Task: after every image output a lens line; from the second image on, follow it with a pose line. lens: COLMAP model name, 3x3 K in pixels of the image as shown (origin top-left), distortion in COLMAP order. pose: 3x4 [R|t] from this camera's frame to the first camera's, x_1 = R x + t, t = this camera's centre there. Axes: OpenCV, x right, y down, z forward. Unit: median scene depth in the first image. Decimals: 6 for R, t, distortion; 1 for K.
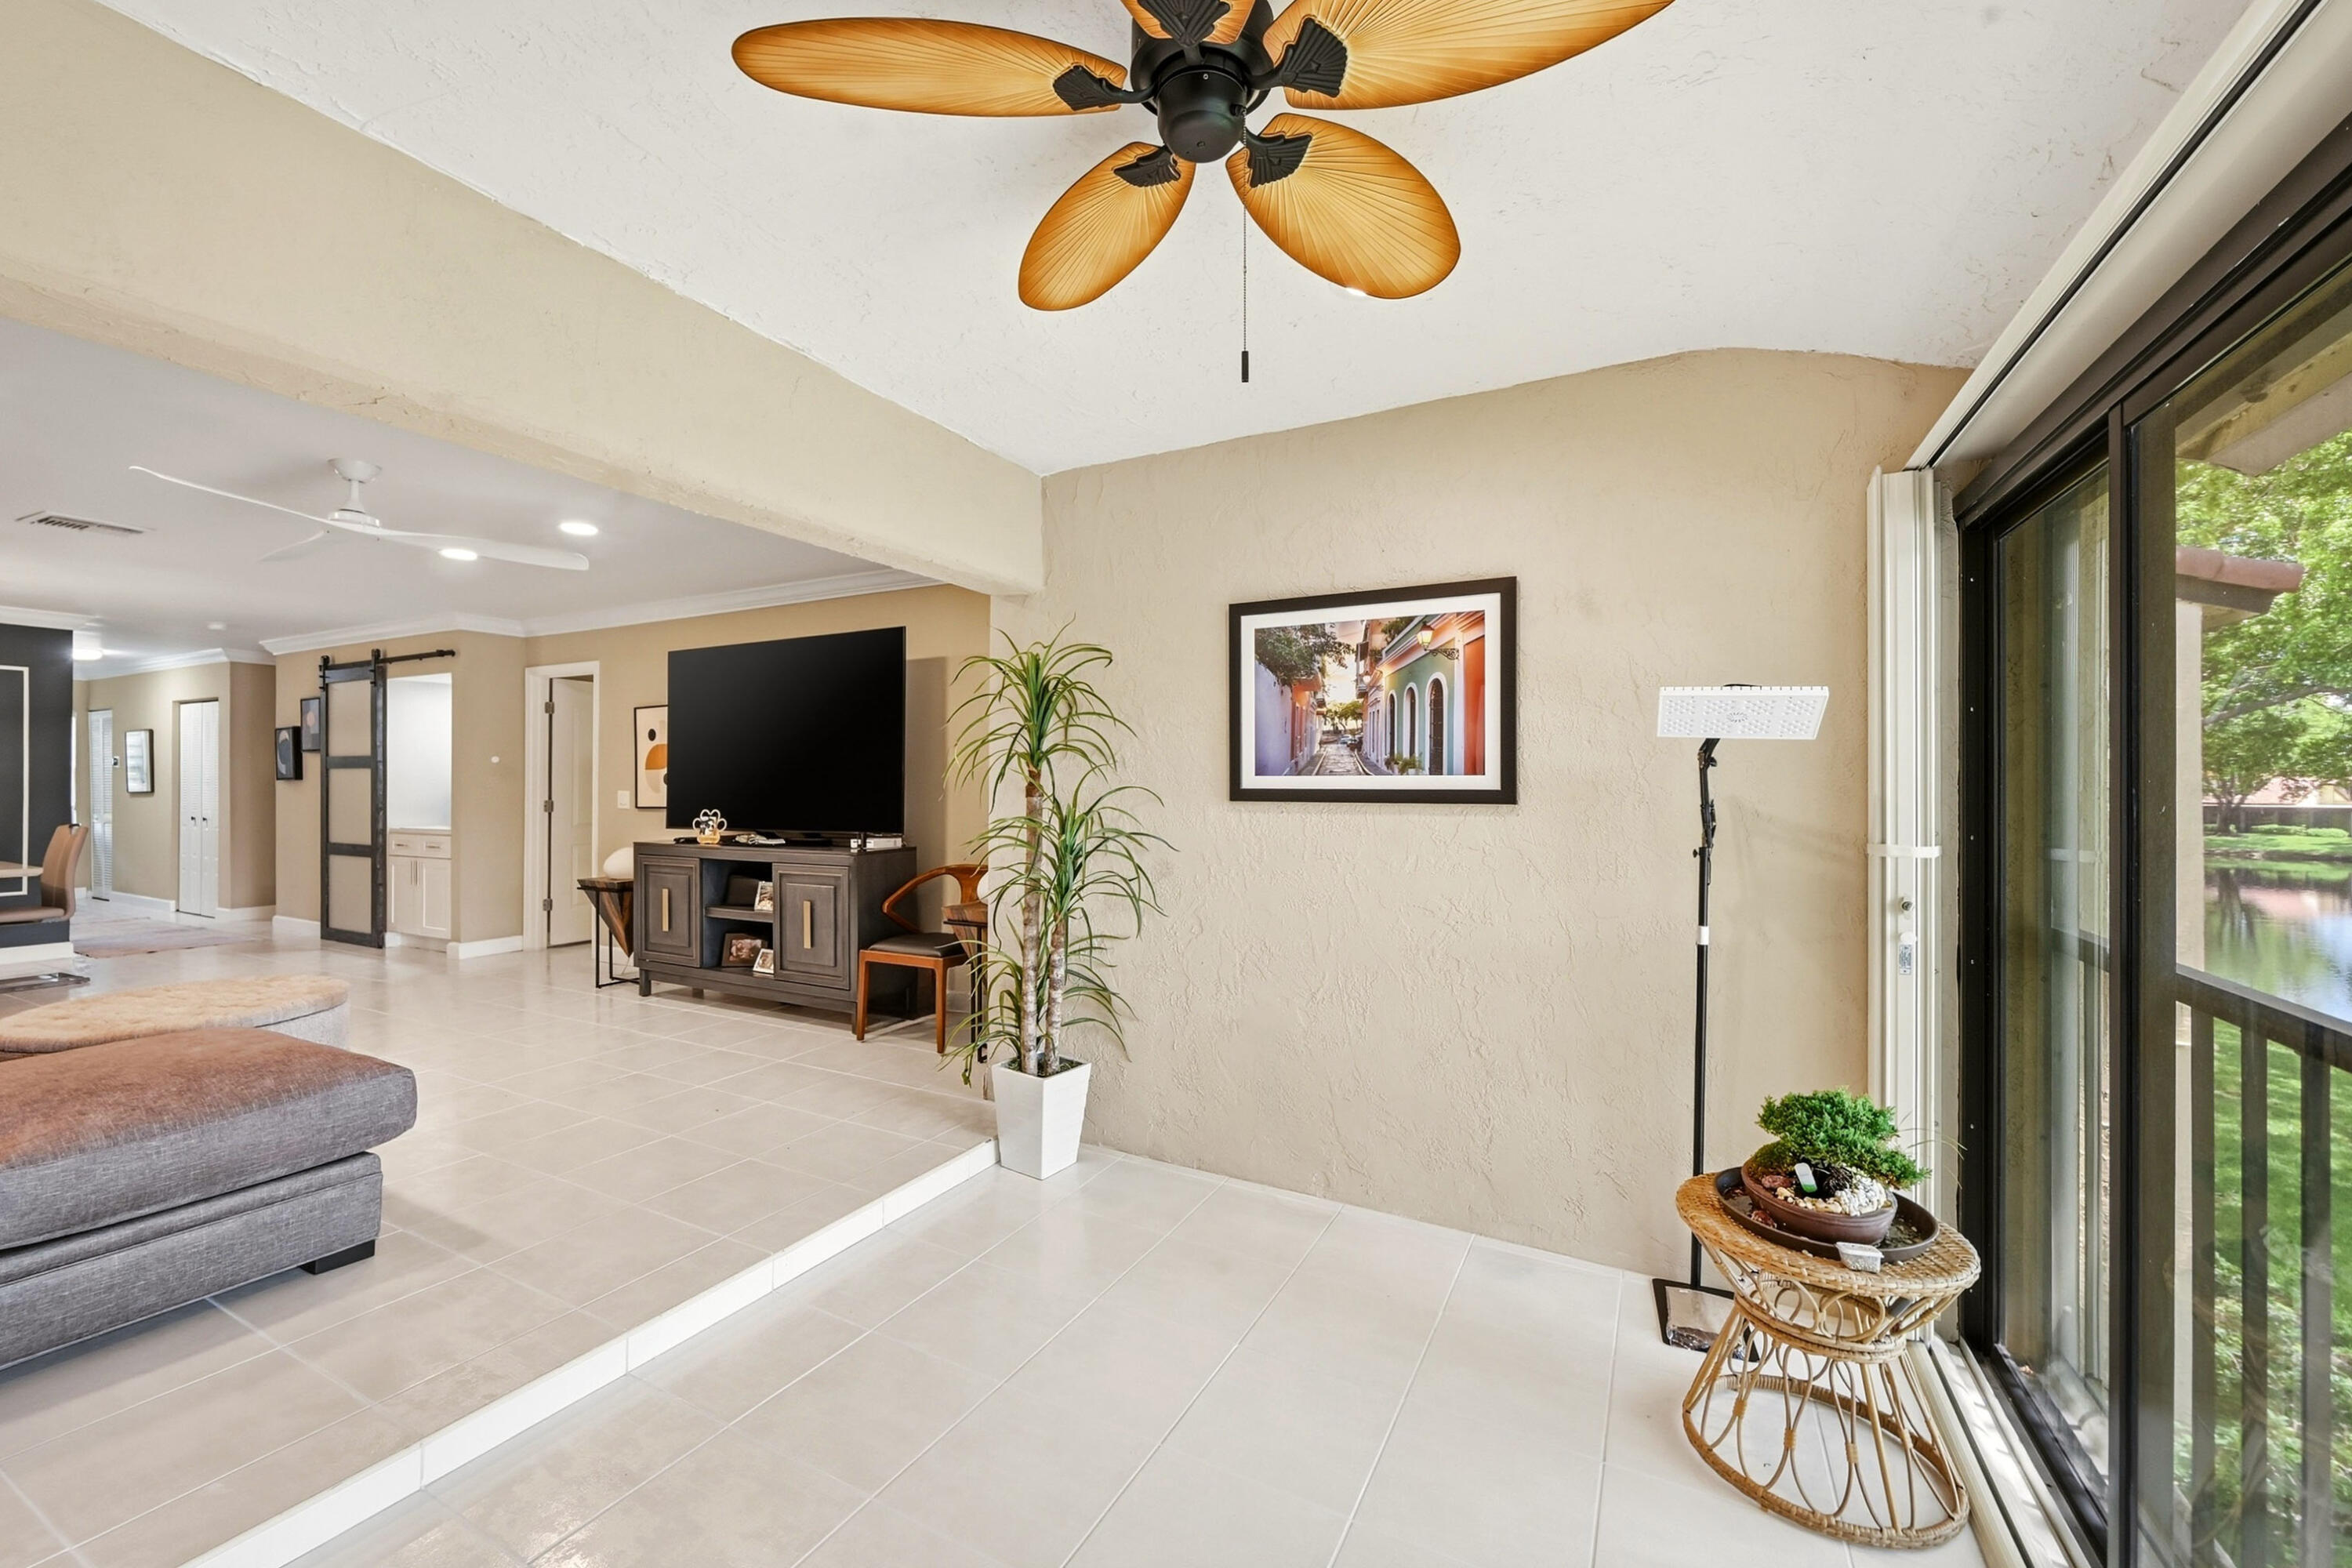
lens RADIAL K [[946.4, 0, 1149.4], [0, 946.4, 779.6], [0, 0, 1]] dist [0.001907, 0.001160]
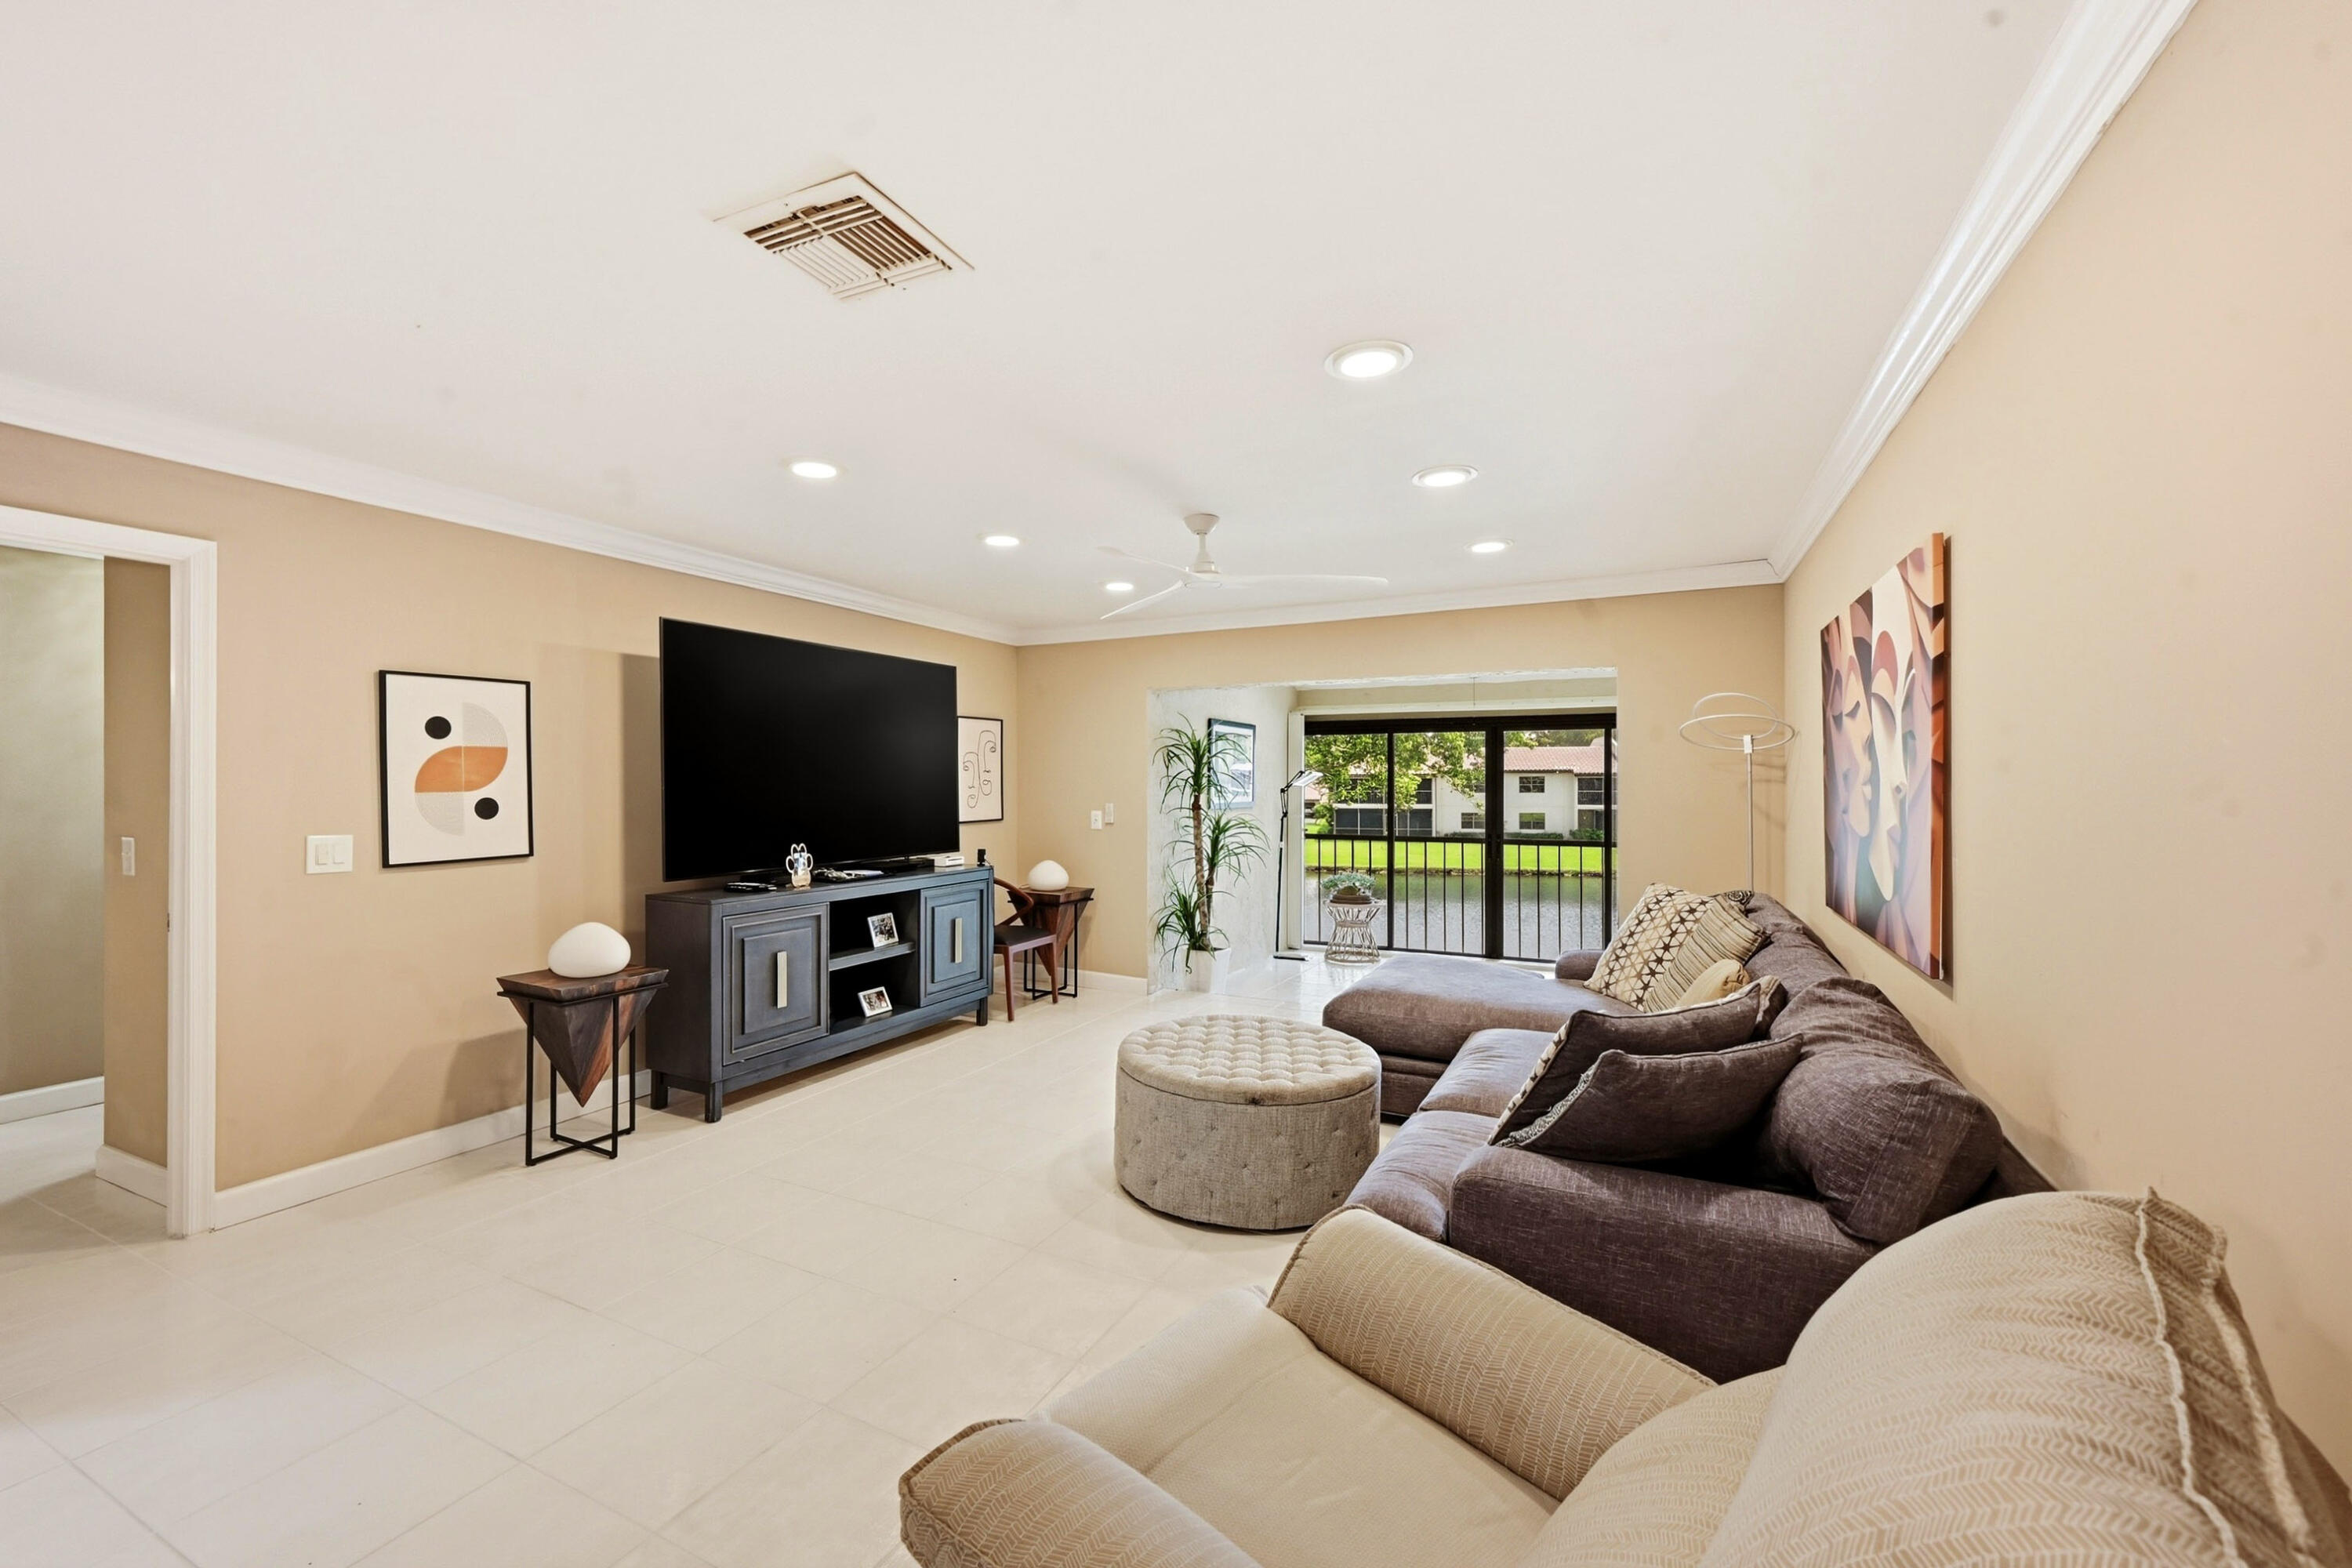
lens RADIAL K [[946.4, 0, 1165.0], [0, 946.4, 774.9], [0, 0, 1]] dist [0.001907, 0.001160]
pose [[-0.030288, 0.009178, 0.999499, -1.276727], [-0.003584, 0.999950, -0.009290, -0.020161], [-0.999535, -0.003864, -0.030254, 0.716176]]
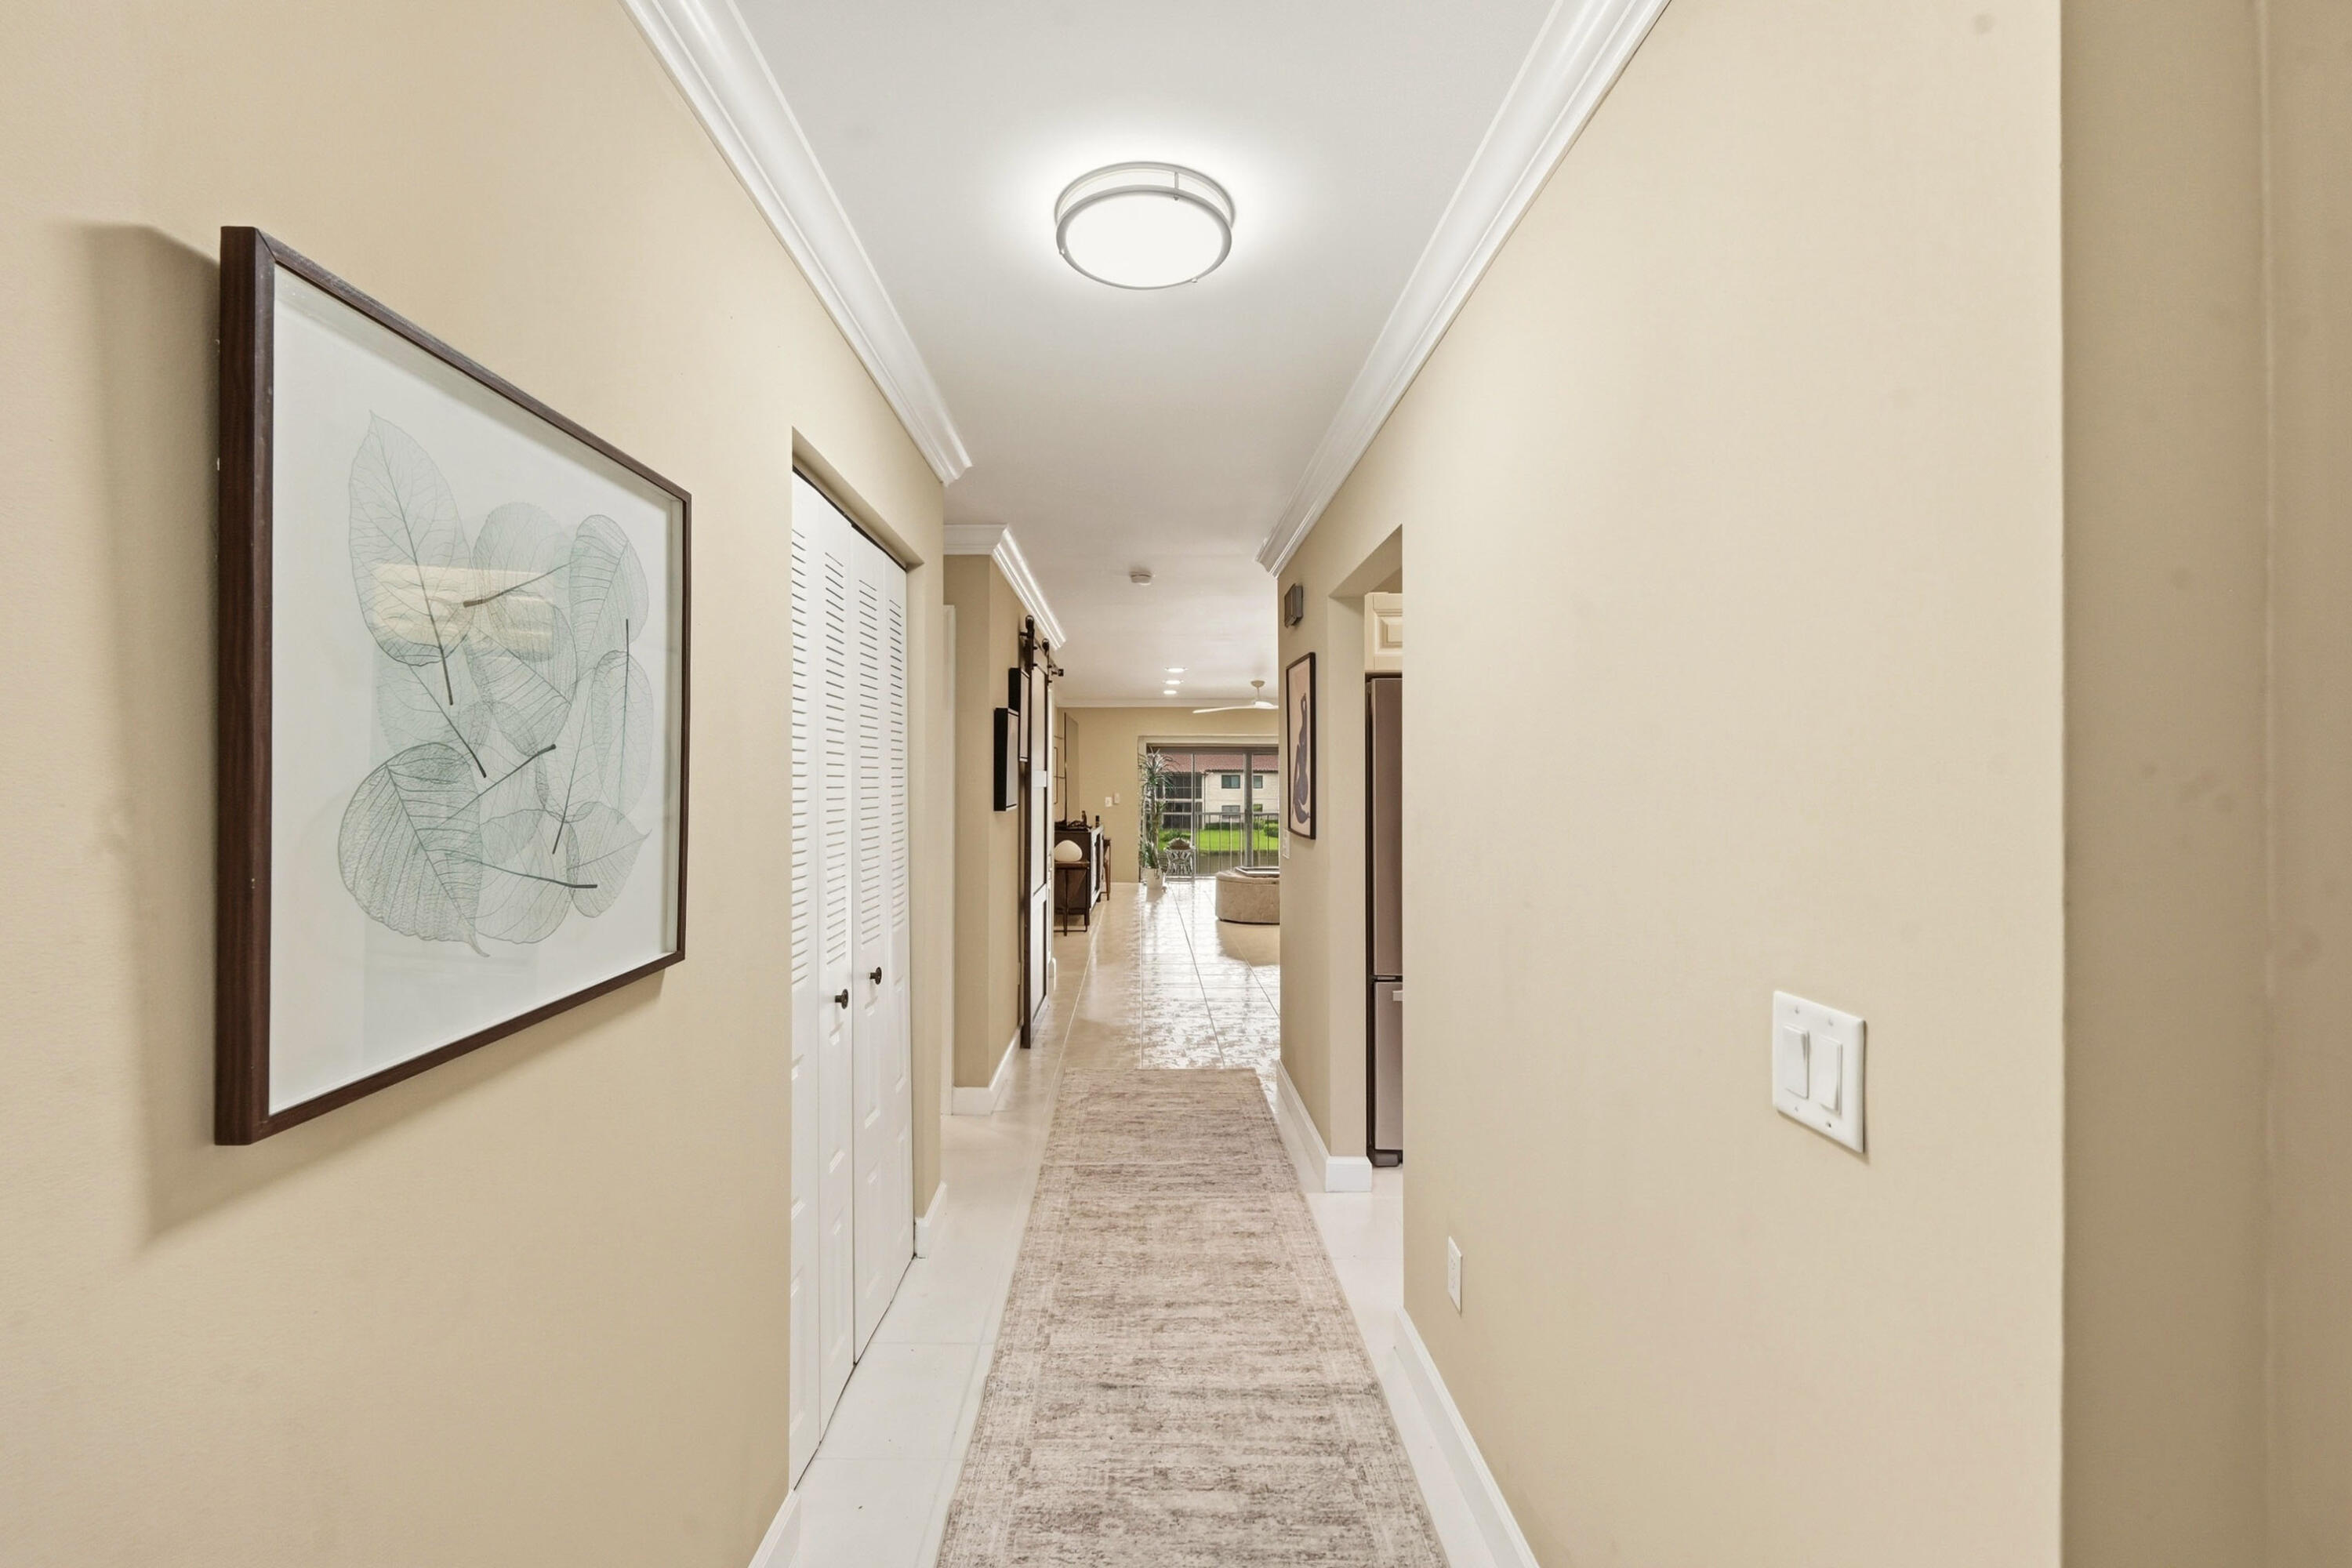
lens RADIAL K [[946.4, 0, 1164.9], [0, 946.4, 780.5], [0, 0, 1]] dist [0.001907, 0.001160]
pose [[-0.499119, -0.000662, 0.866533, -2.105813], [-0.004301, 0.999989, -0.001713, -0.020416], [-0.866523, -0.004583, -0.499117, 1.767262]]
